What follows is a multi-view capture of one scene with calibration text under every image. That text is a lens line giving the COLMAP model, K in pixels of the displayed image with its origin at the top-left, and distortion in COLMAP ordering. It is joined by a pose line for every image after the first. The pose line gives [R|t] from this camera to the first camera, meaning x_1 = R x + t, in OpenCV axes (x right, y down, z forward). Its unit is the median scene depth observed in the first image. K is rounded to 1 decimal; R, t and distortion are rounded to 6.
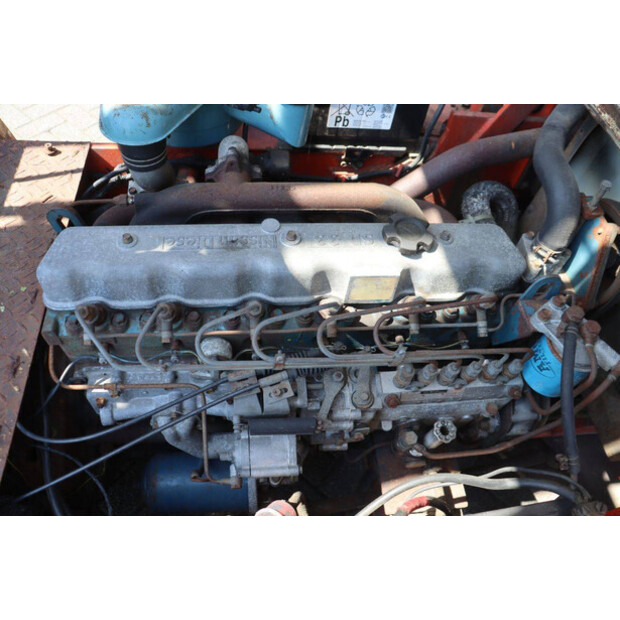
lens RADIAL K [[574.7, 0, 310.0], [0, 574.7, 310.0], [0, 0, 1]] dist [-0.122567, 0.139460]
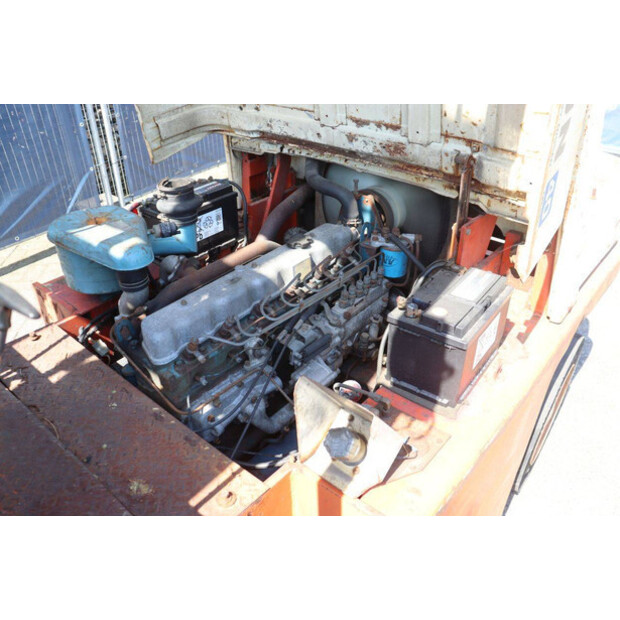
lens RADIAL K [[574.7, 0, 310.0], [0, 574.7, 310.0], [0, 0, 1]] dist [-0.122567, 0.139460]
pose [[0.709976, -0.455583, 0.537008, -0.910941], [0.608010, 0.781307, -0.141007, 0.331974], [-0.355328, 0.426617, 0.831709, -0.491113]]
